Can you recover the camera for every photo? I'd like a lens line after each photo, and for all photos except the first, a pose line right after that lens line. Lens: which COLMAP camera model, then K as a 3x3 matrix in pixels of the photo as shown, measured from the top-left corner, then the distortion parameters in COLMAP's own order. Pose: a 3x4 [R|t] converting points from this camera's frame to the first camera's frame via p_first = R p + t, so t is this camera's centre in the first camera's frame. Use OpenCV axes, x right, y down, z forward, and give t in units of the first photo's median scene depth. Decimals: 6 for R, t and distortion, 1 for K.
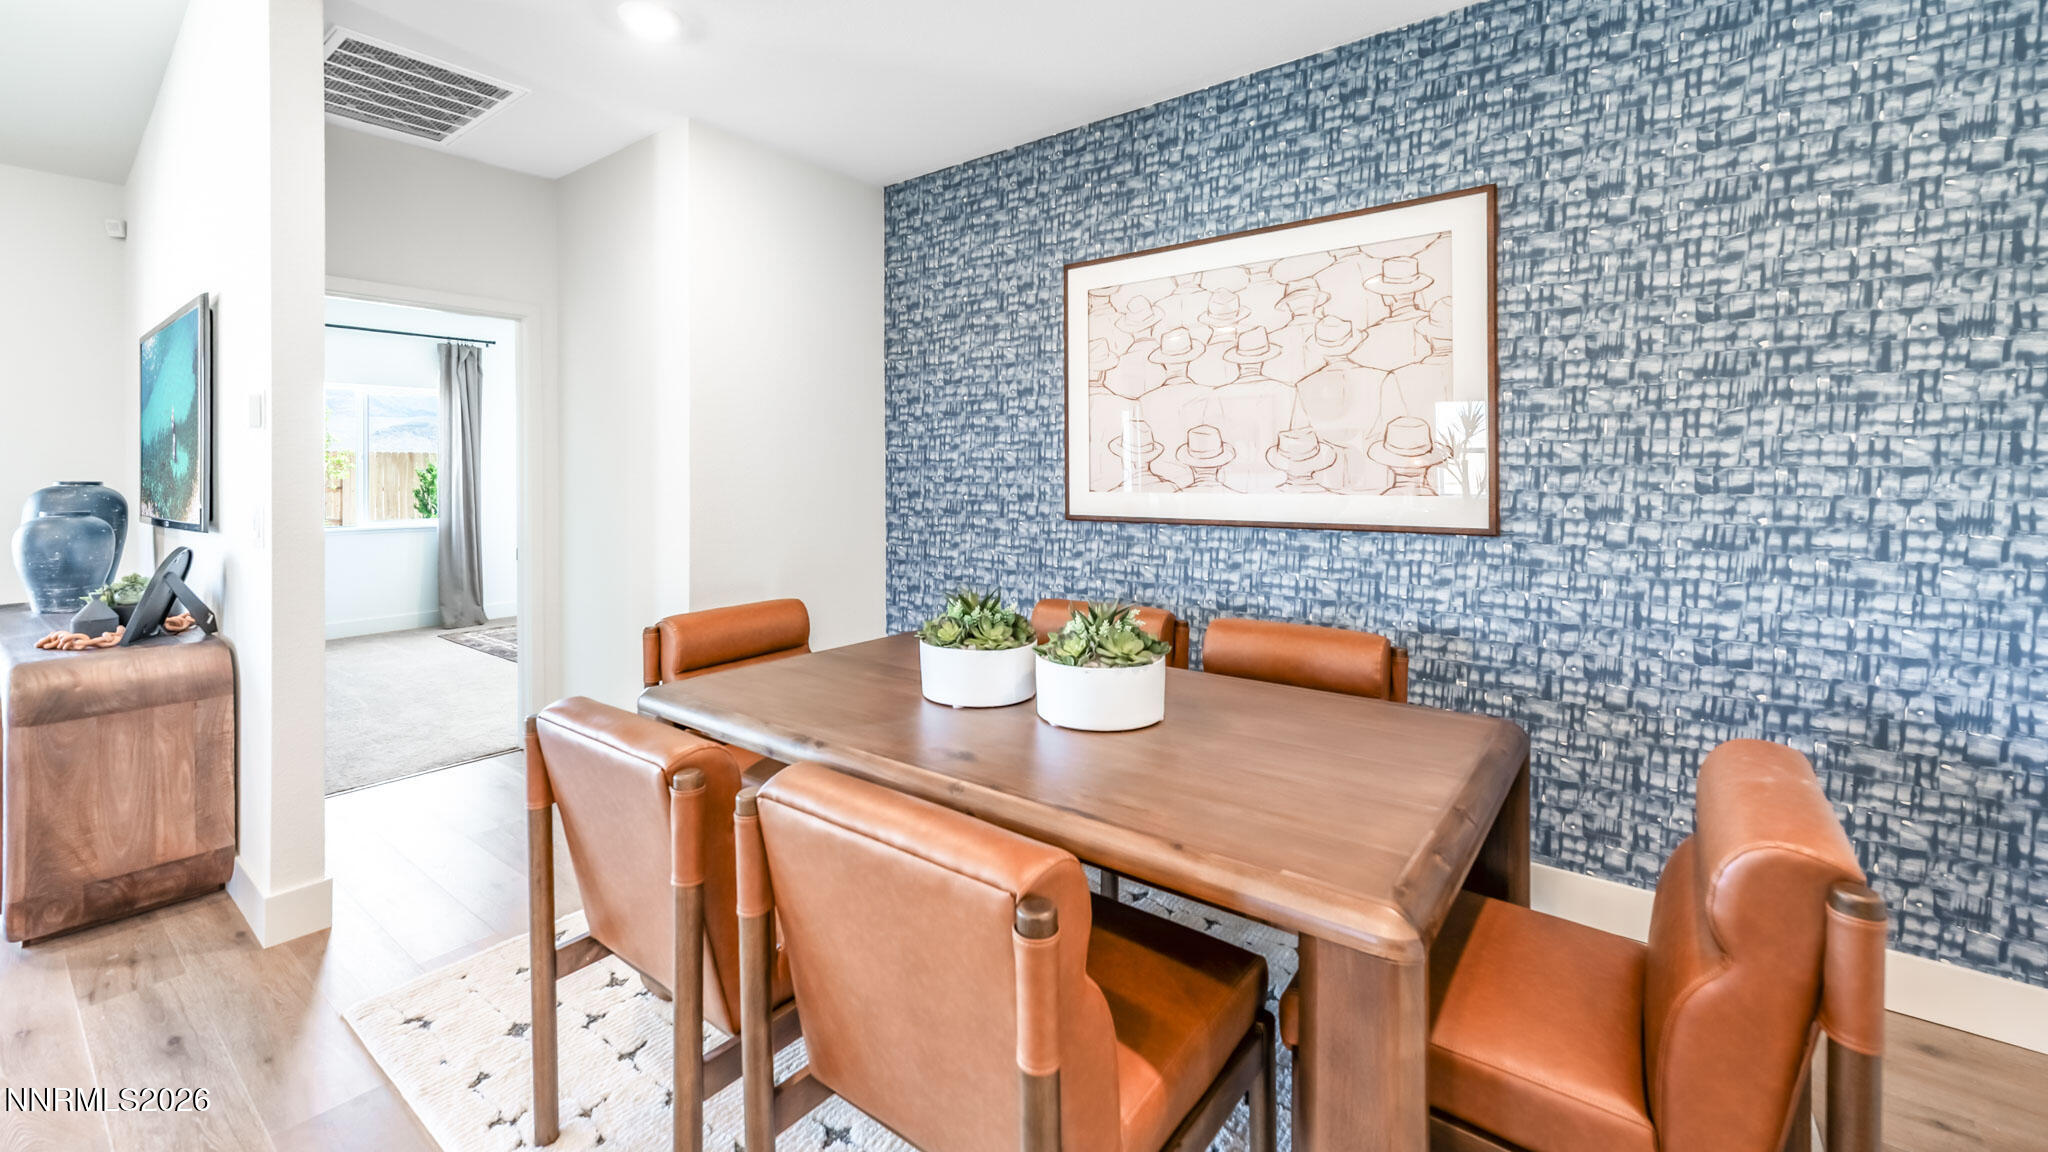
lens RADIAL K [[856.9, 0, 1012.9], [0, 856.9, 473.4], [0, 0, 1]] dist [0.000194, 0.000037]
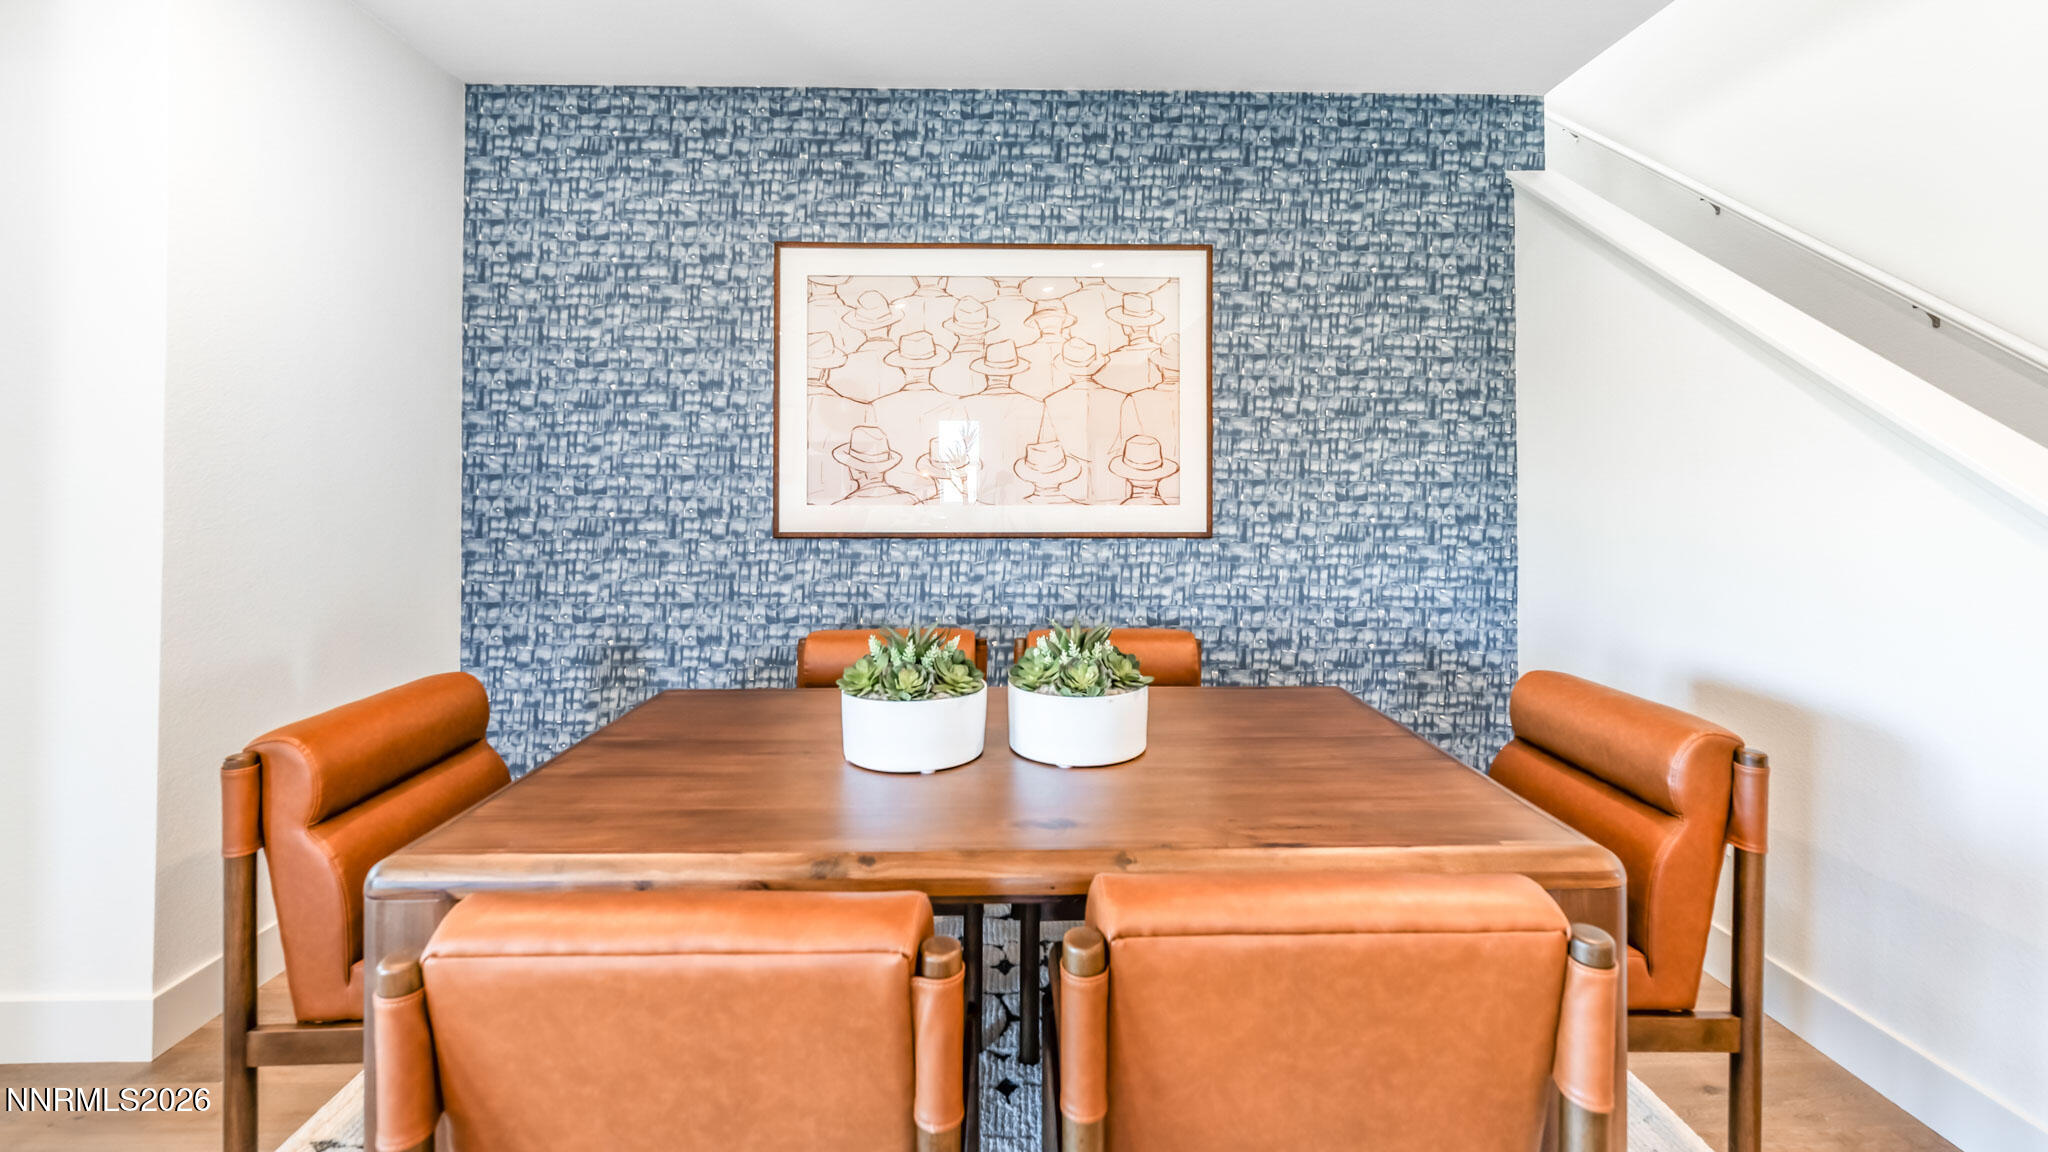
lens RADIAL K [[813.0, 0, 1013.5], [0, 813.0, 472.2], [0, 0, 1]] dist [0.000500, 0.000194]
pose [[0.767804, 0.011446, 0.640583, -0.337988], [-0.003953, 0.999906, -0.013129, -0.002499], [-0.640673, 0.007549, 0.767777, 0.272783]]
